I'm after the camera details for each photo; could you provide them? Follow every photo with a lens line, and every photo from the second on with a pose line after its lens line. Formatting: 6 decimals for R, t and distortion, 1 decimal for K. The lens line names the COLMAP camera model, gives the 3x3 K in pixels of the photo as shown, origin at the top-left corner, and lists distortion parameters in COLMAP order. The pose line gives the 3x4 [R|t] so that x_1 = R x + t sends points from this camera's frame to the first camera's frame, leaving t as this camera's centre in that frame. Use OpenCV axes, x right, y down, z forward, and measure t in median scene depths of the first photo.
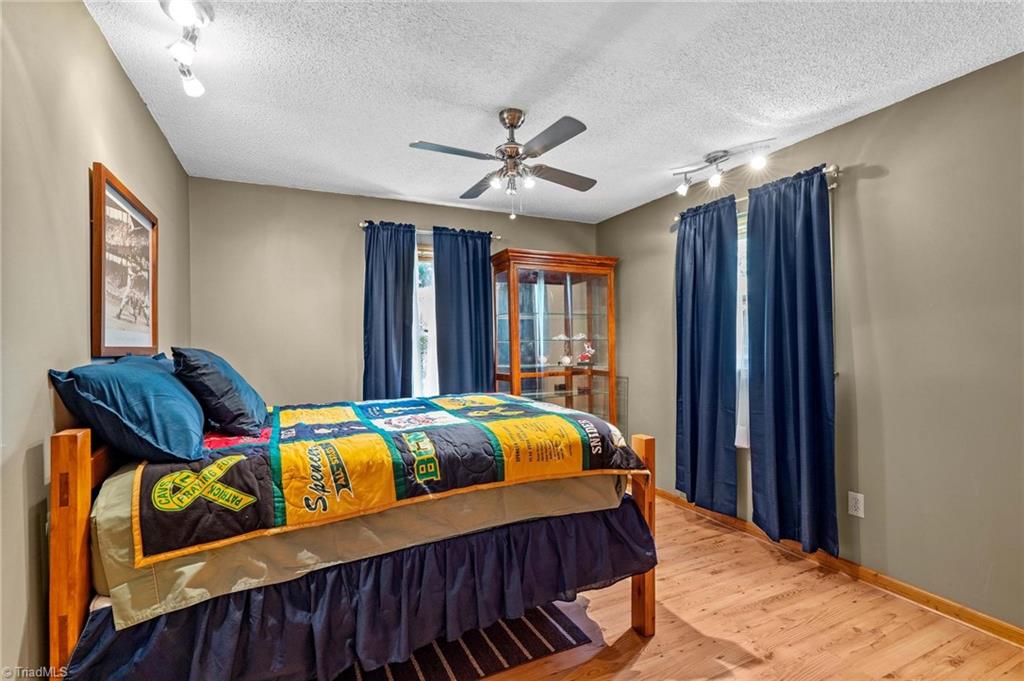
lens RADIAL K [[469.0, 0, 511.5], [0, 469.0, 340.8], [0, 0, 1]] dist [-0.003439, 0.001927]
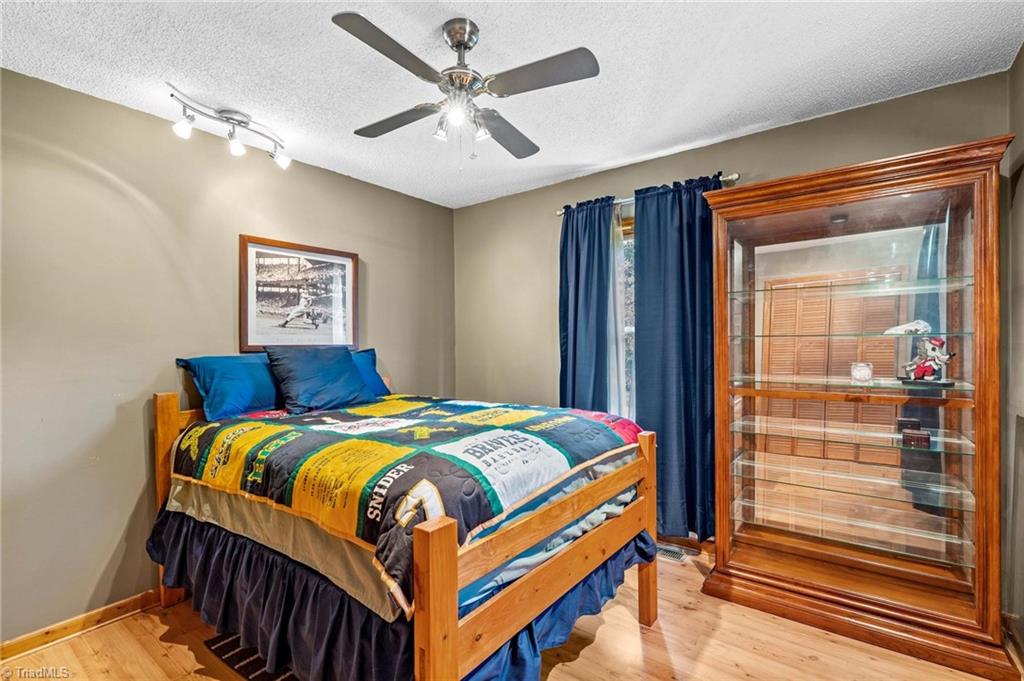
lens RADIAL K [[469.0, 0, 512.4], [0, 469.0, 345.3], [0, 0, 1]] dist [-0.003439, 0.001927]
pose [[0.457555, 0.011707, -0.889104, 0.488813], [0.009763, 0.999787, 0.018189, -0.004156], [0.889128, -0.017003, 0.457343, 0.516413]]
